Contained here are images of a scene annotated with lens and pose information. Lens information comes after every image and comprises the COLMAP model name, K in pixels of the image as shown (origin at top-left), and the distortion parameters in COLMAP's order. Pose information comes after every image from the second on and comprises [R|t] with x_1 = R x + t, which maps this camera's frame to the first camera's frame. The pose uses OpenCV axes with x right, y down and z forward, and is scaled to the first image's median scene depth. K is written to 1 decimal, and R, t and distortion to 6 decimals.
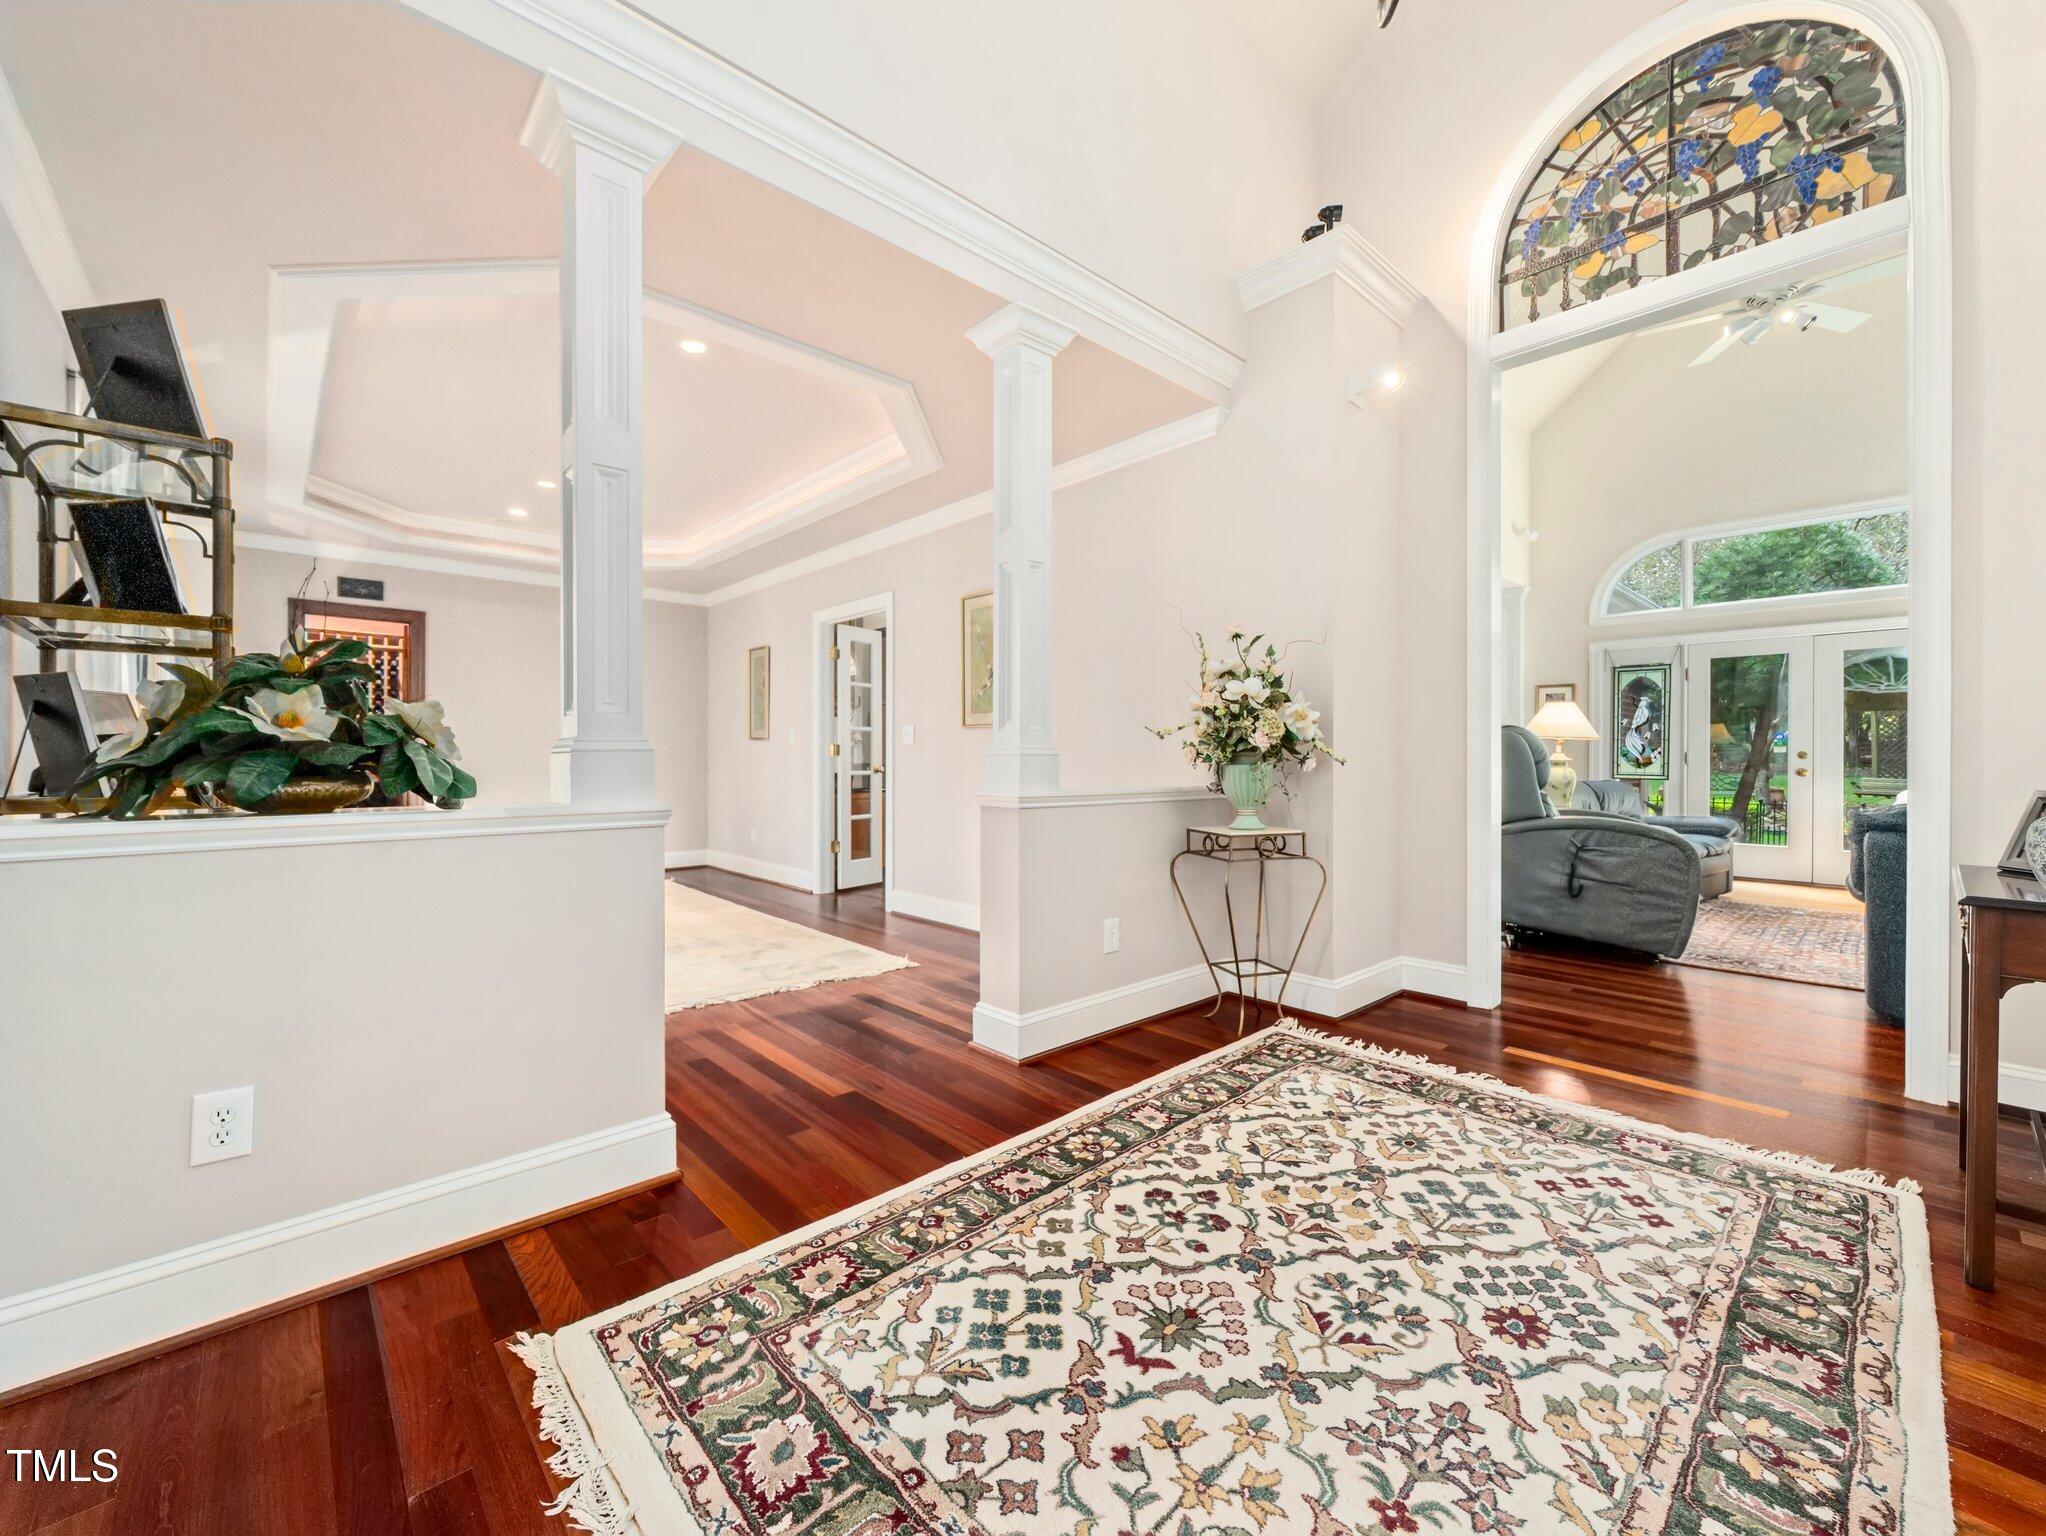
lens RADIAL K [[835.9, 0, 1025.4], [0, 835.9, 758.3], [0, 0, 1]] dist [-0.006562, -0.000388]
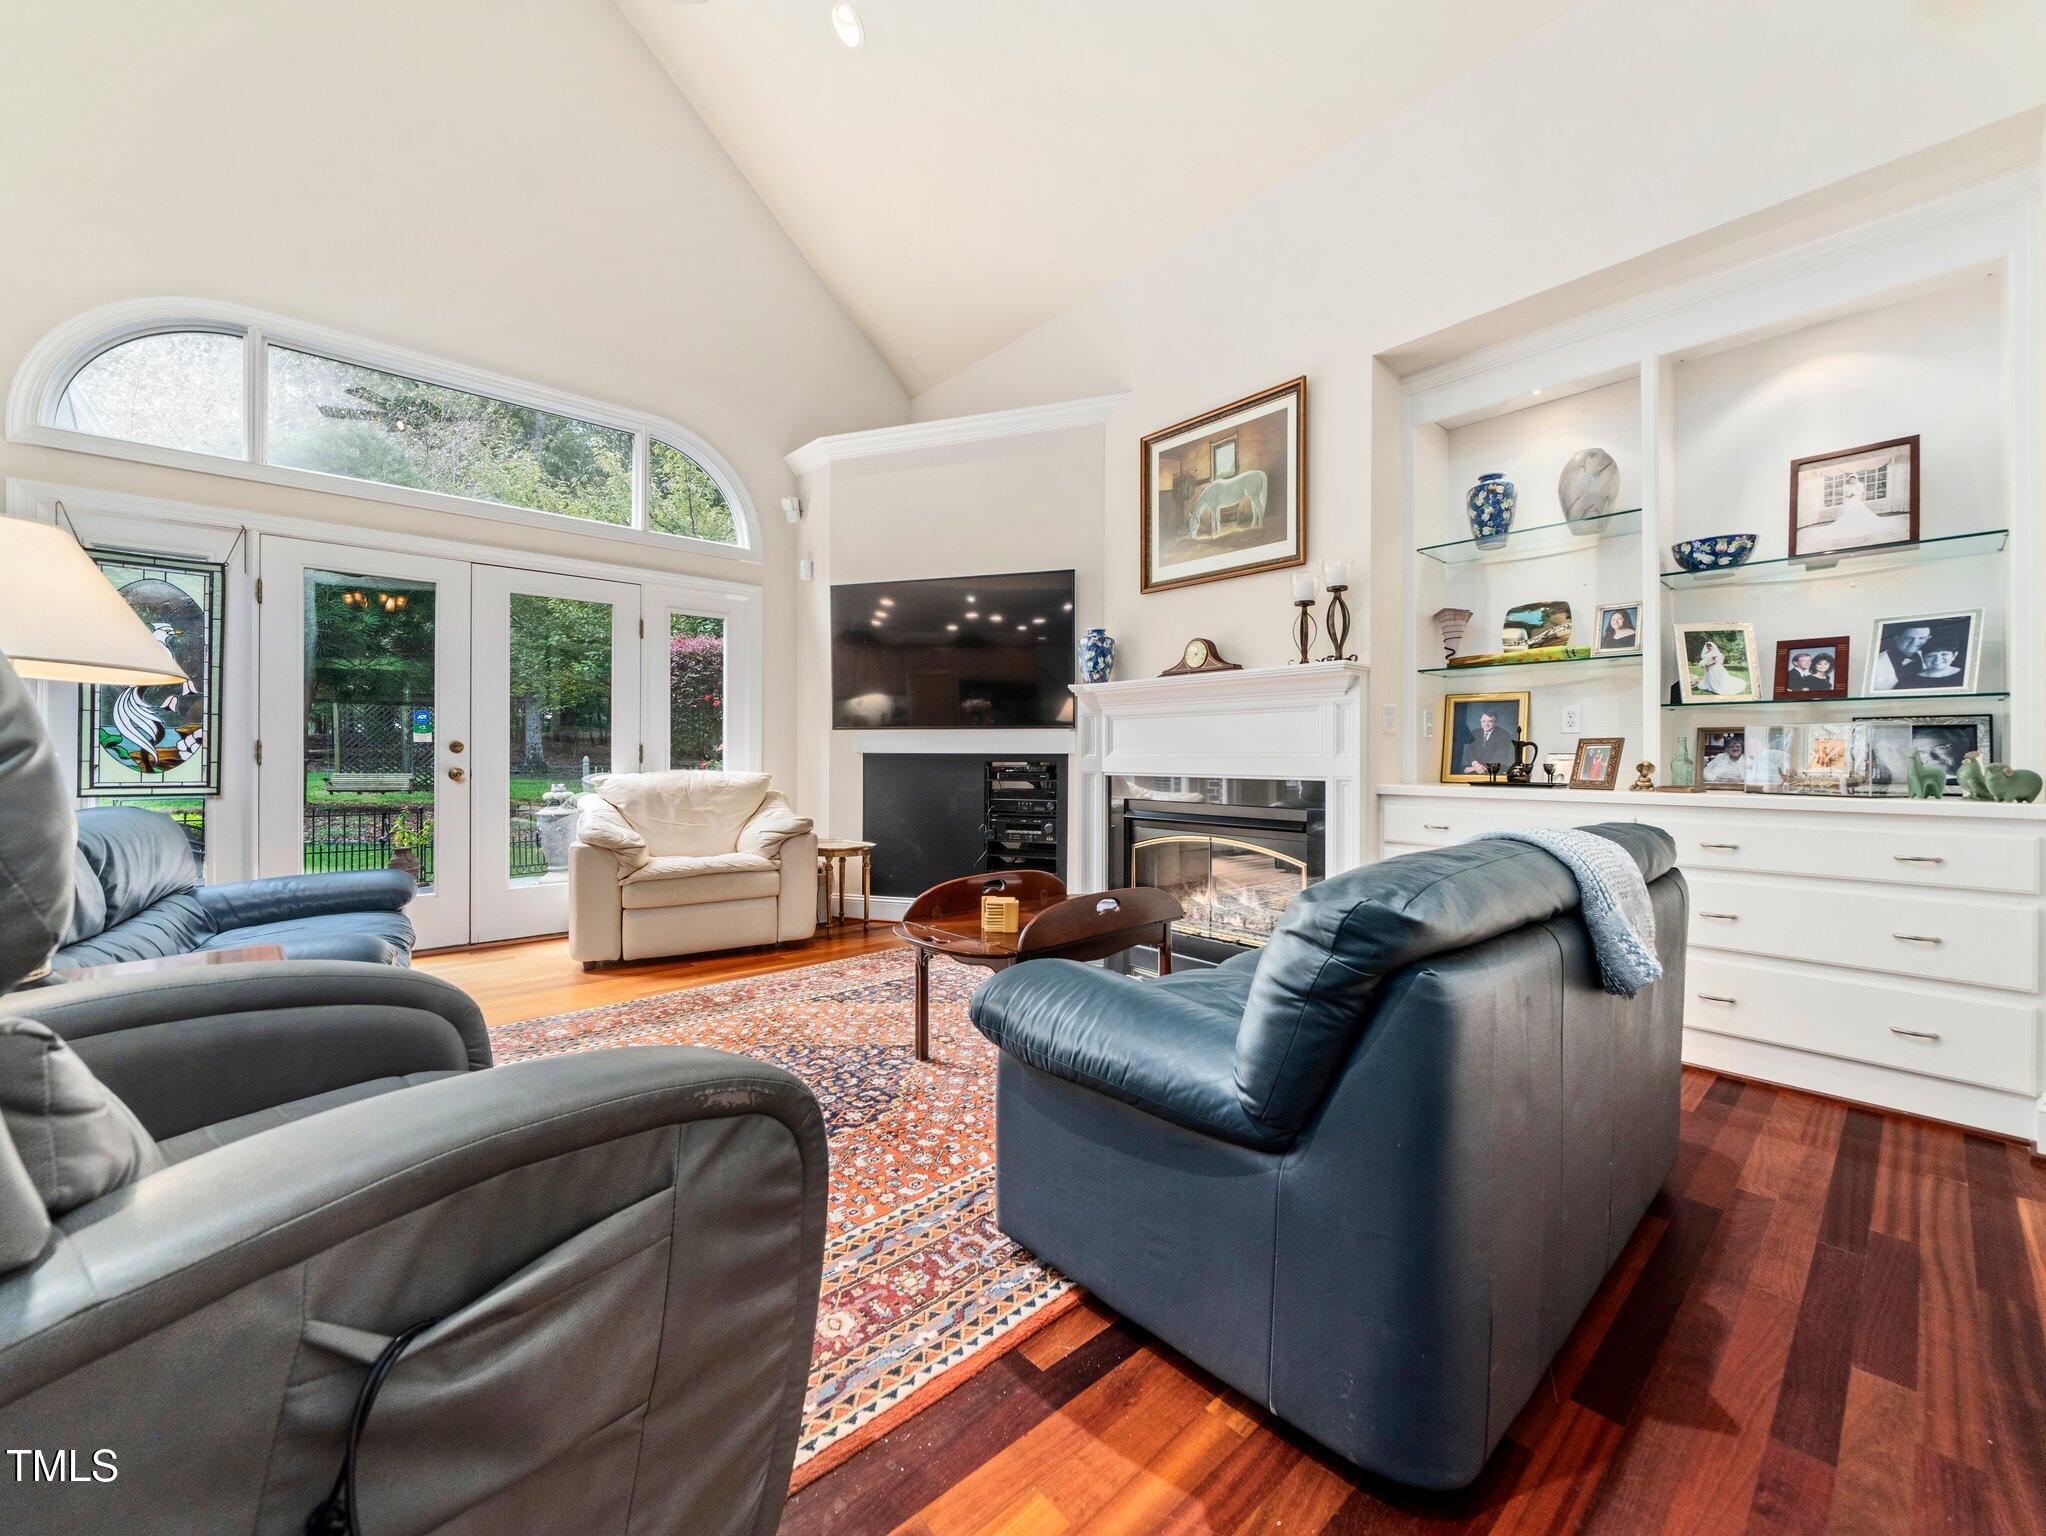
lens RADIAL K [[795.6, 0, 1014.6], [0, 795.6, 759.1], [0, 0, 1]] dist [-0.008241, 0.000058]
pose [[0.020664, -0.006165, 0.999767, 0.307627], [-0.000528, 0.999981, 0.006177, 0.001385], [-0.999786, -0.000655, 0.020661, 0.511587]]
